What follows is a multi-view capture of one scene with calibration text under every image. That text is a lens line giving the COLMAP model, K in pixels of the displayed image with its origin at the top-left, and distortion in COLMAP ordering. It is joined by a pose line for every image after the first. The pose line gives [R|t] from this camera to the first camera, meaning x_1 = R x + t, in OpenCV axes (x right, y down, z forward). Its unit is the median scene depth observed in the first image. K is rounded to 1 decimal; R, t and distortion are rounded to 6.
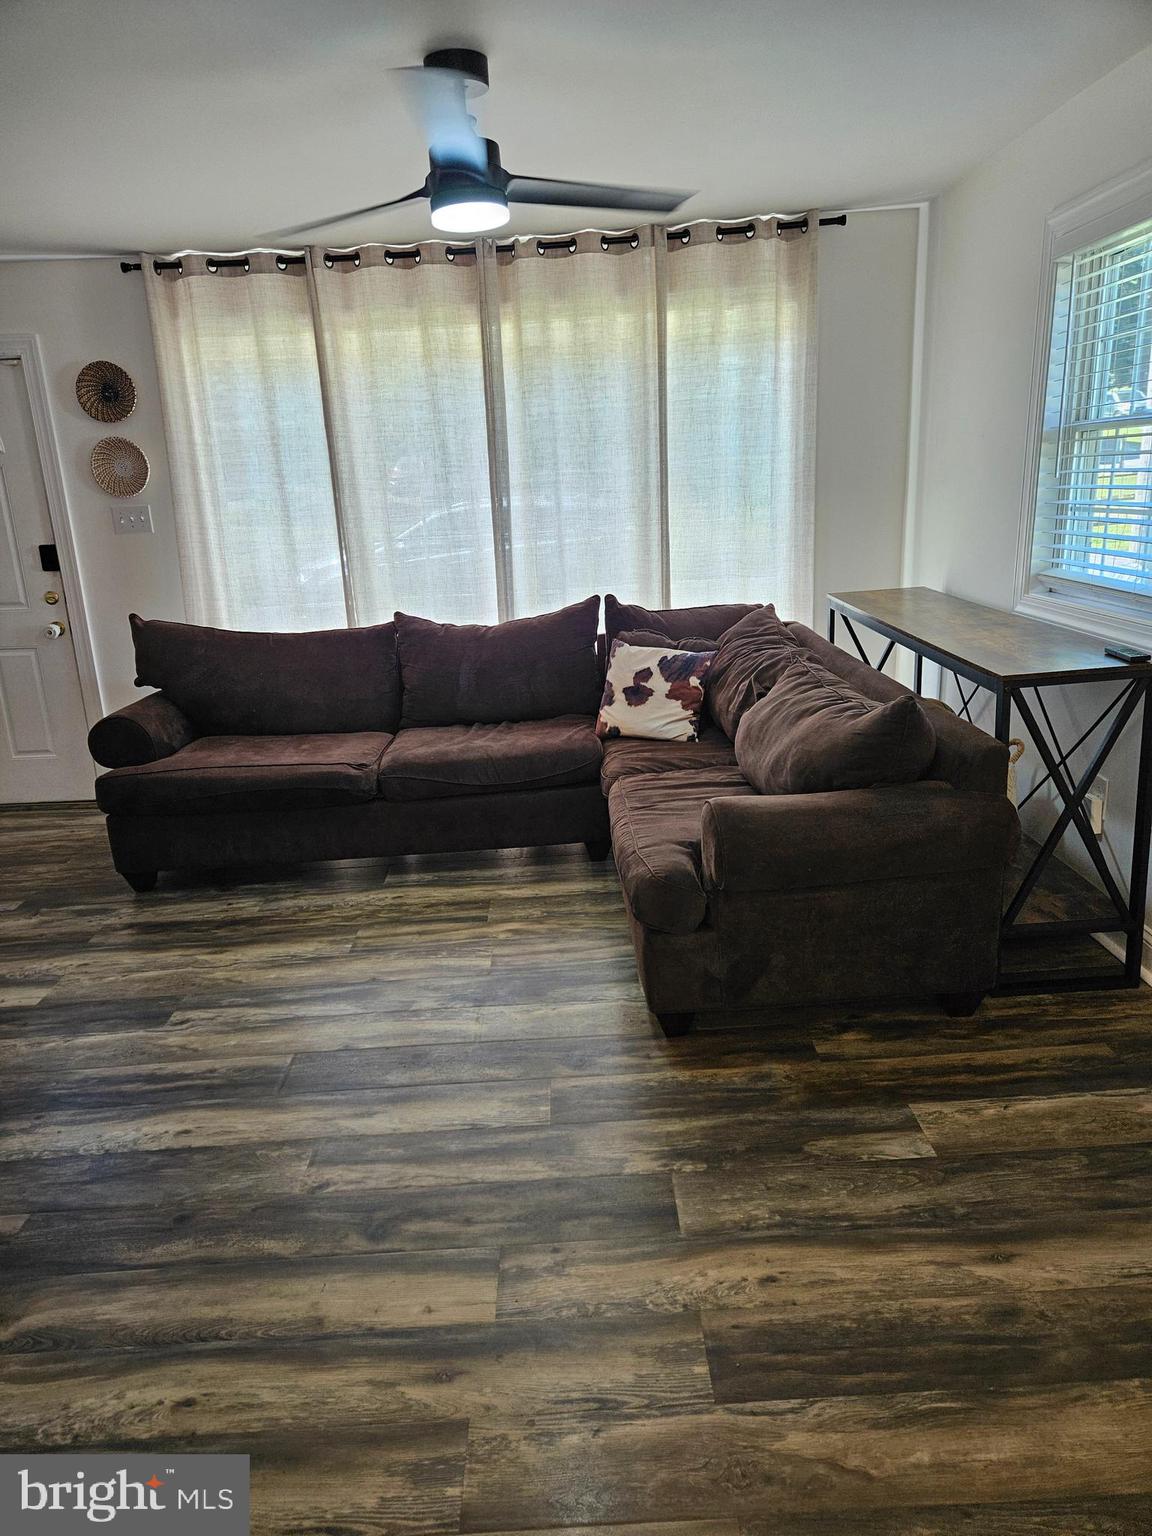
lens RADIAL K [[1015.3, 0, 564.0], [0, 1015.3, 761.5], [0, 0, 1]] dist [0.090229, -0.069974]
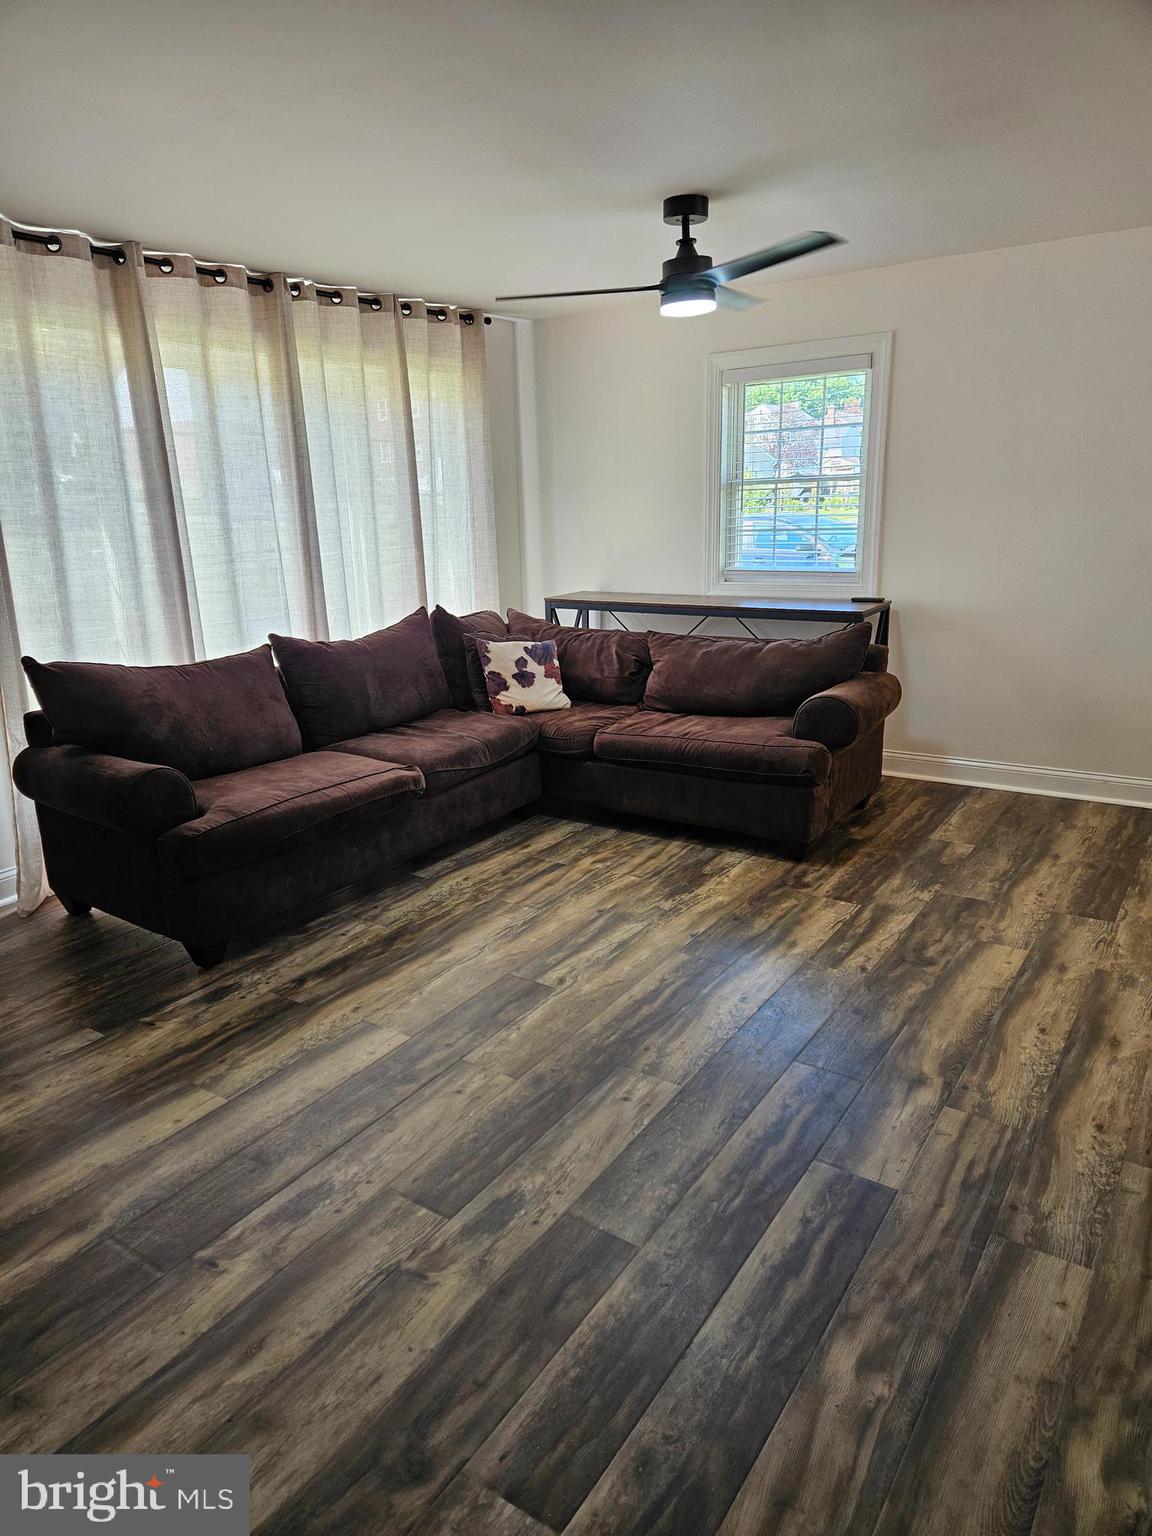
lens RADIAL K [[1015.3, 0, 555.1], [0, 1015.3, 754.7], [0, 0, 1]] dist [0.090229, -0.069974]
pose [[0.576588, -0.161549, 0.800905, -1.163989], [0.214571, 0.975790, 0.042350, -0.024971], [-0.788356, 0.147433, 0.597292, 0.321408]]
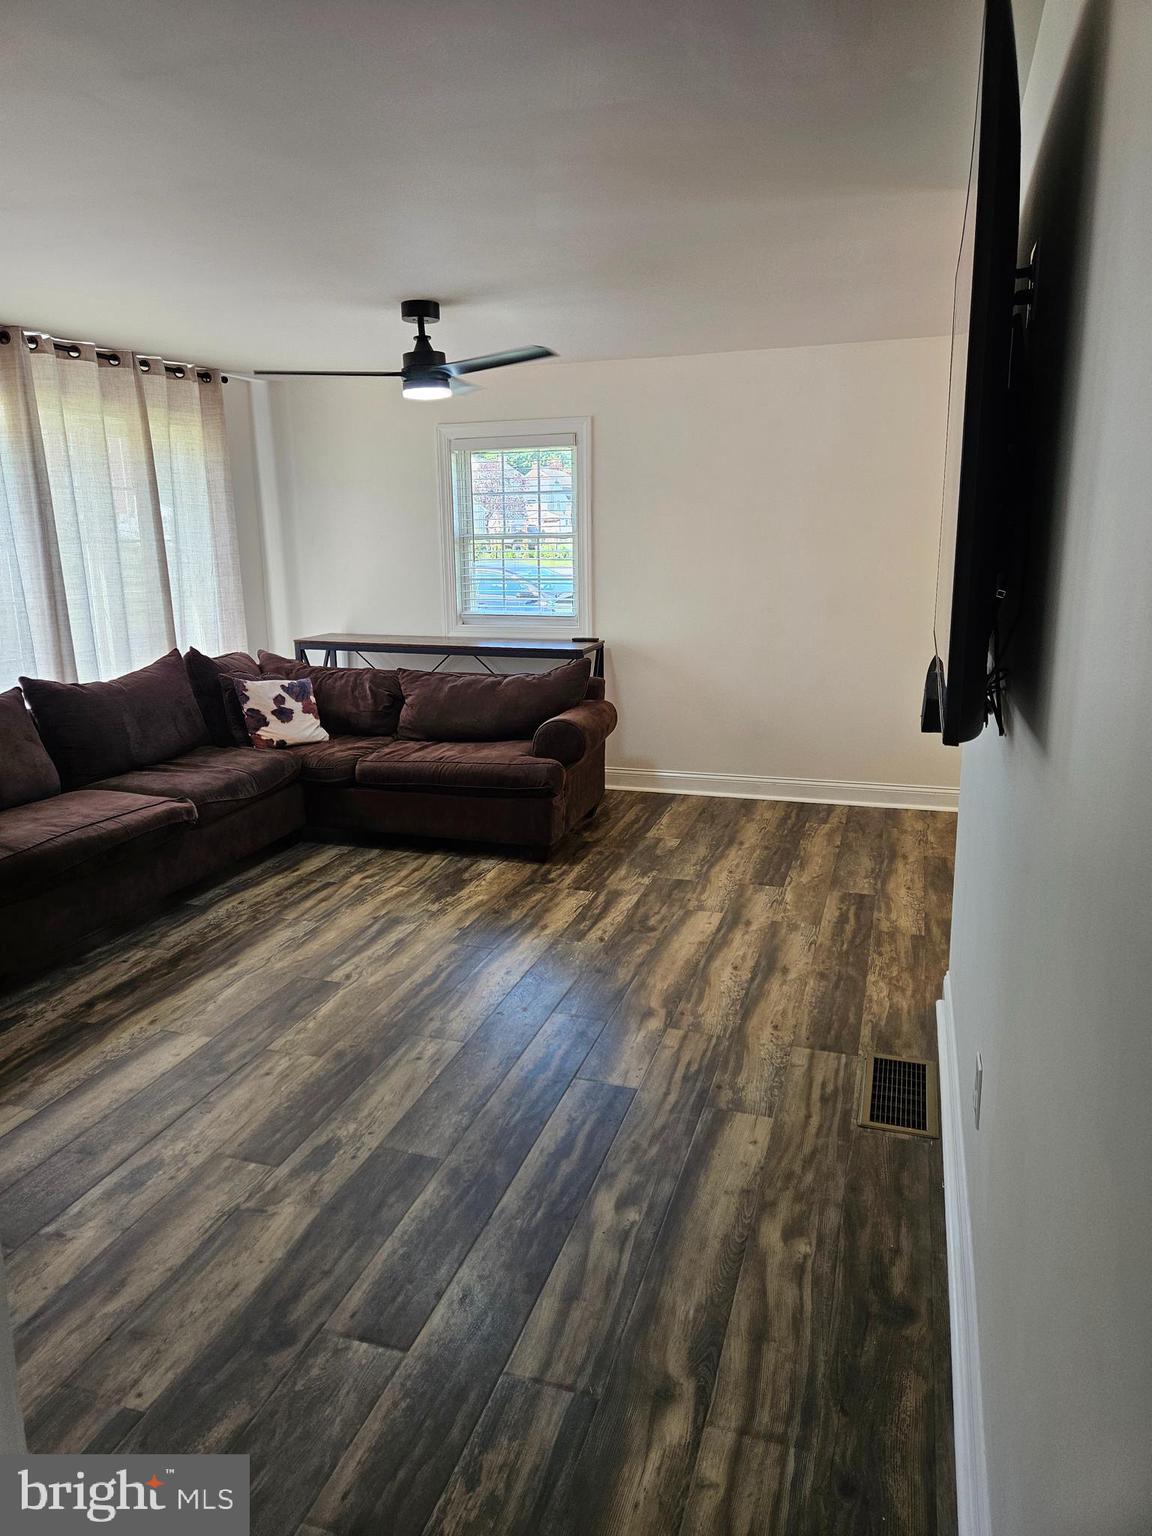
lens RADIAL K [[1015.3, 0, 569.4], [0, 1015.3, 747.1], [0, 0, 1]] dist [0.090229, -0.069974]
pose [[0.324466, -0.139964, 0.935485, -1.340812], [0.247294, 0.967147, 0.058930, -0.014634], [-0.912999, 0.212219, 0.348419, 0.277091]]
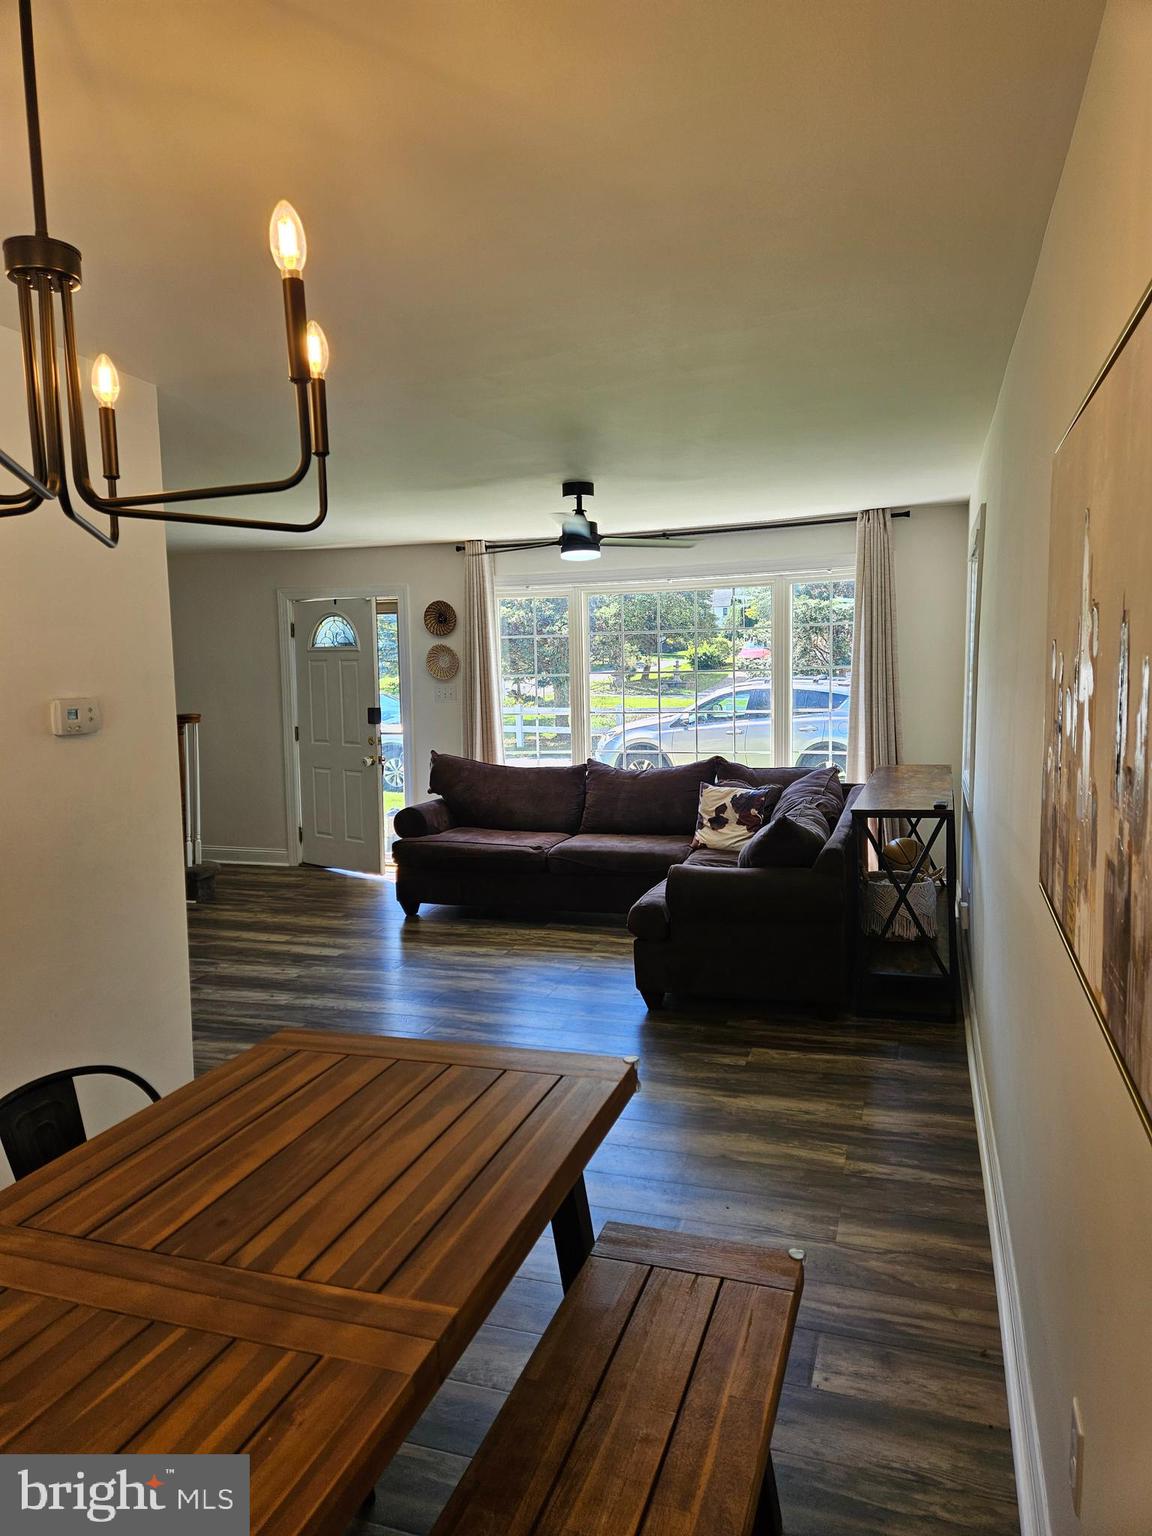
lens RADIAL K [[1015.3, 0, 570.6], [0, 1015.3, 756.1], [0, 0, 1]] dist [0.090229, -0.069974]
pose [[0.941004, 0.062933, -0.332493, 0.457048], [-0.117461, 0.982209, -0.146523, 0.109958], [0.317357, 0.176934, 0.931654, -0.605226]]
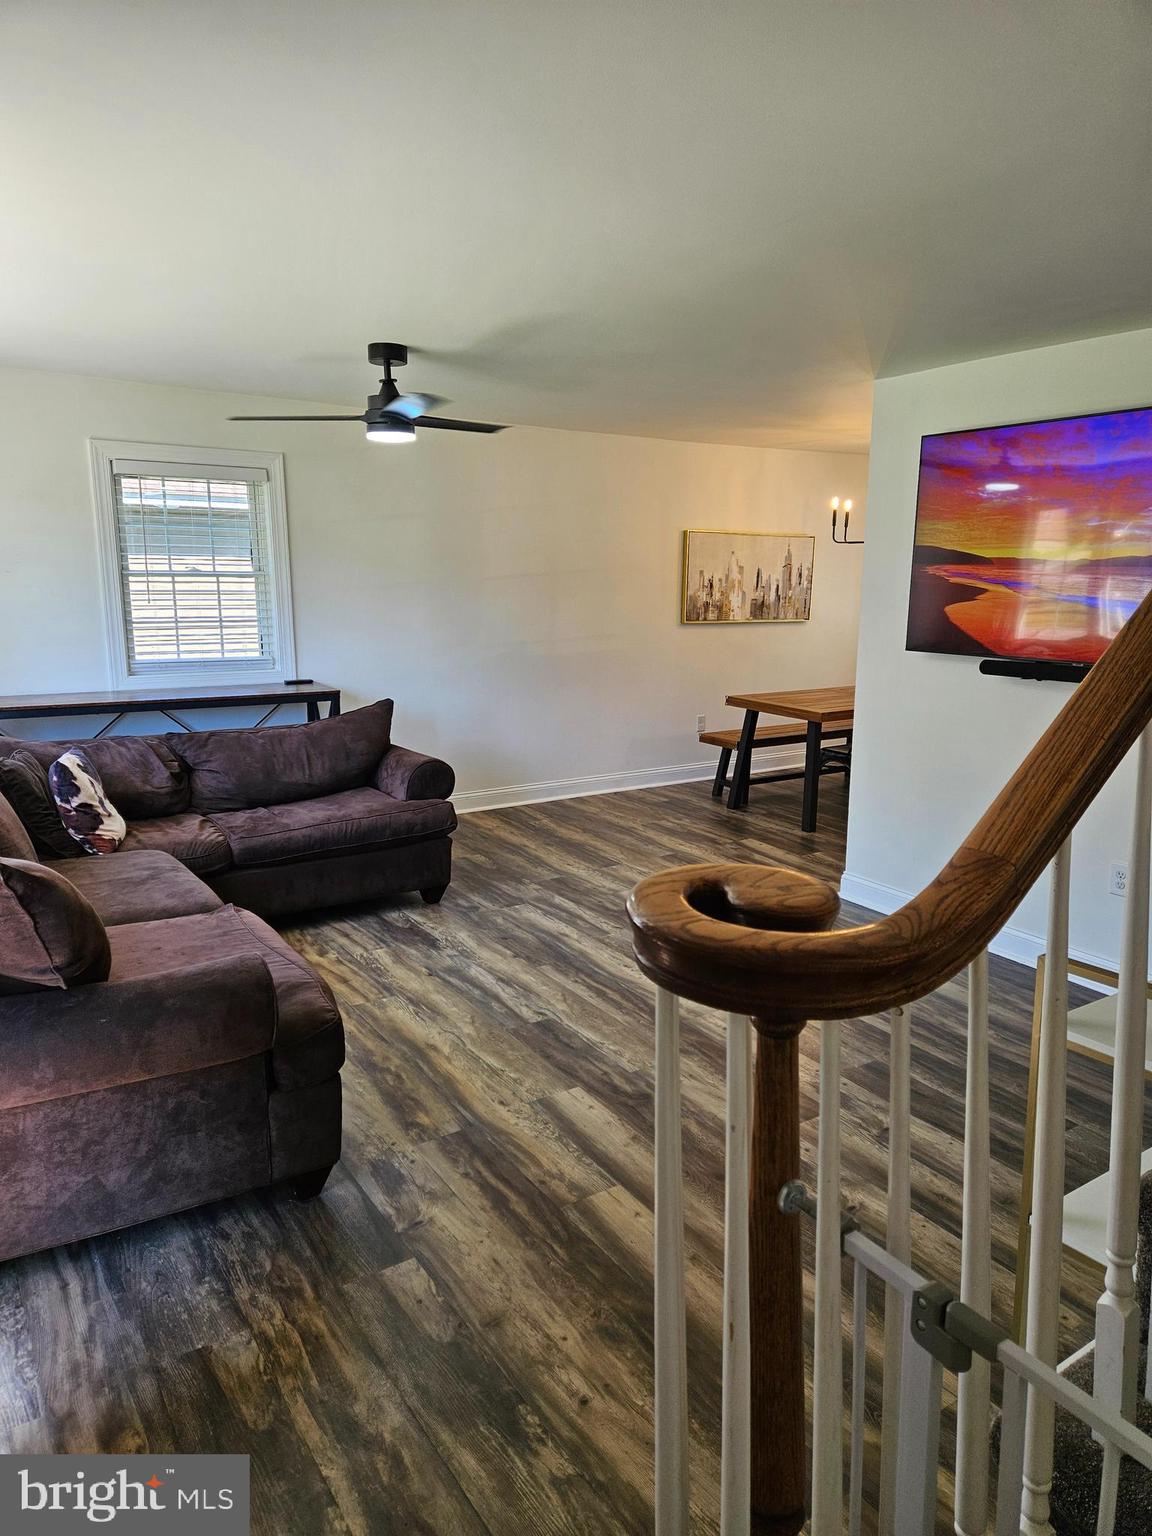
lens RADIAL K [[1015.3, 0, 571.4], [0, 1015.3, 754.9], [0, 0, 1]] dist [0.090229, -0.069974]
pose [[-0.546684, -0.099188, 0.831444, -1.344080], [0.242387, 0.931701, 0.270520, -0.349528], [-0.801490, 0.349420, -0.485304, 1.419594]]
